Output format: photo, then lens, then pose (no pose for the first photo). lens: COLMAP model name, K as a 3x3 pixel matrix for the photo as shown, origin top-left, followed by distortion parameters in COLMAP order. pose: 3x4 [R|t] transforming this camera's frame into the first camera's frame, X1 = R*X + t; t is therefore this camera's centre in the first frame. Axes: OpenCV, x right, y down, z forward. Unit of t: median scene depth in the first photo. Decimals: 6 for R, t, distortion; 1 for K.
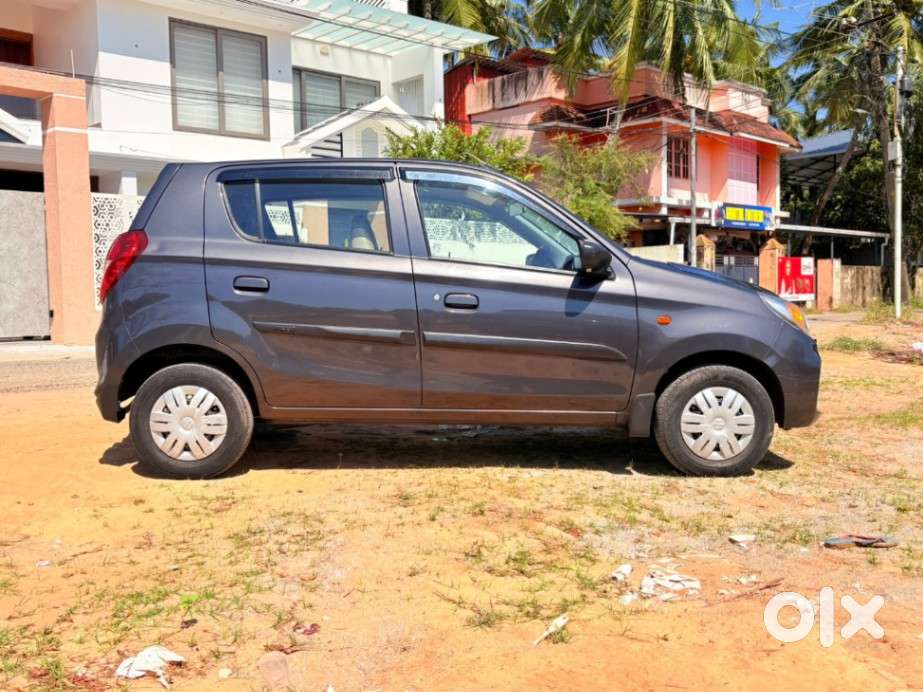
lens RADIAL K [[938.4, 0, 465.3], [0, 938.4, 351.0], [0, 0, 1]] dist [0.015956, 0.000000]
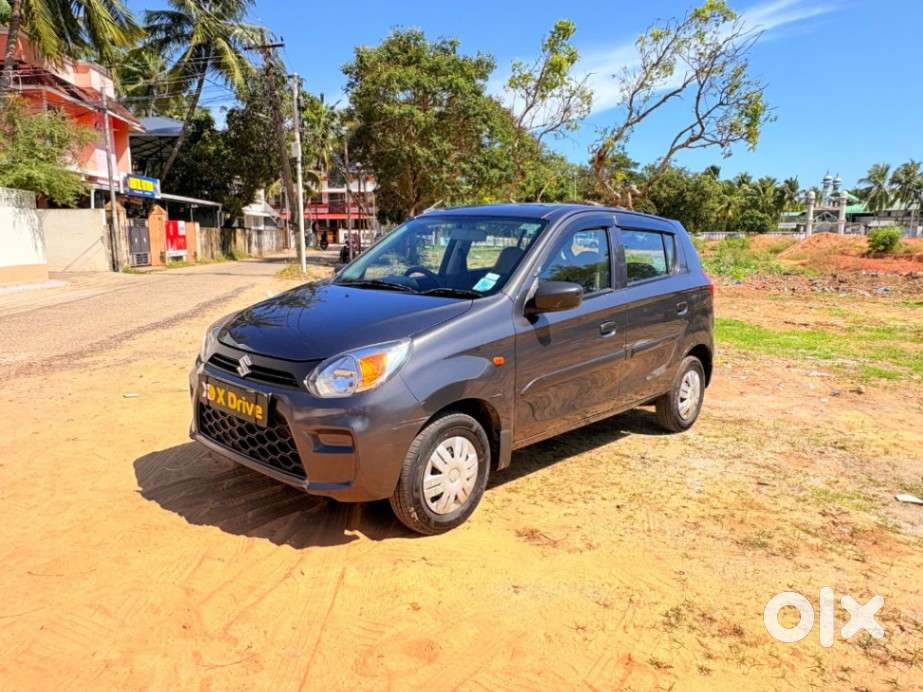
lens RADIAL K [[689.1, 0, 456.5], [0, 689.1, 344.6], [0, 0, 1]] dist [-0.005041, 0.009419]
pose [[0.640397, -0.105905, 0.760708, -0.173104], [0.033896, 0.993380, 0.109762, -0.032877], [-0.767296, -0.044506, 0.639747, 0.160271]]
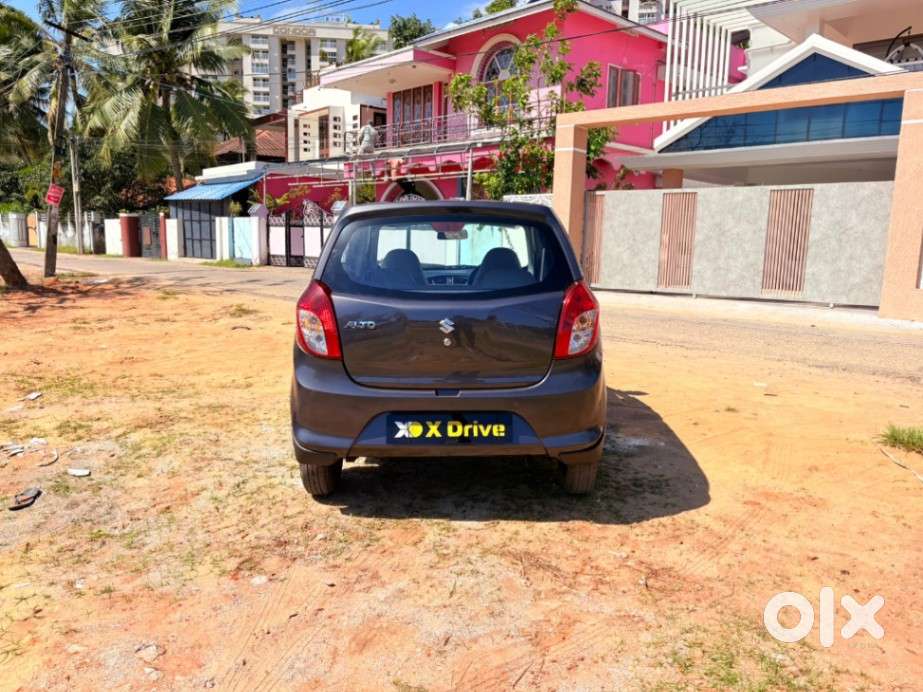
lens RADIAL K [[707.2, 0, 456.6], [0, 707.2, 352.5], [0, 0, 1]] dist [0.034121, -0.040294]
pose [[0.039514, 0.170841, -0.984506, 0.263300], [-0.078699, 0.982747, 0.167377, -0.043248], [0.996115, 0.070866, 0.052278, 0.284480]]
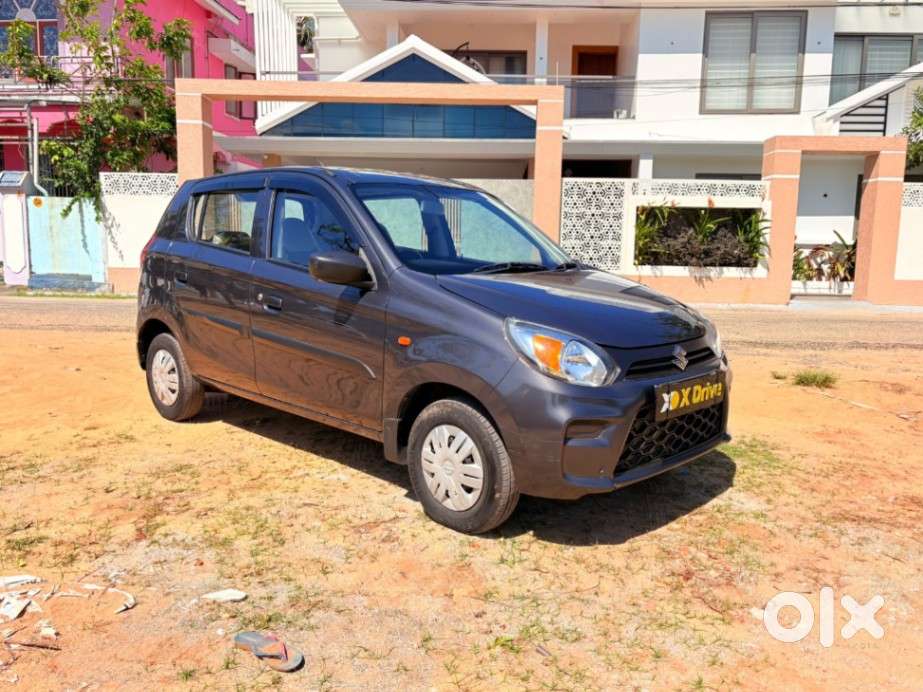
lens RADIAL K [[773.6, 0, 461.9], [0, 773.6, 354.0], [0, 0, 1]] dist [0.028584, -0.027488]
pose [[0.689961, 0.122805, -0.713353, 0.176557], [-0.068124, 0.992146, 0.104910, -0.023098], [0.720633, -0.023787, 0.692908, 0.120901]]
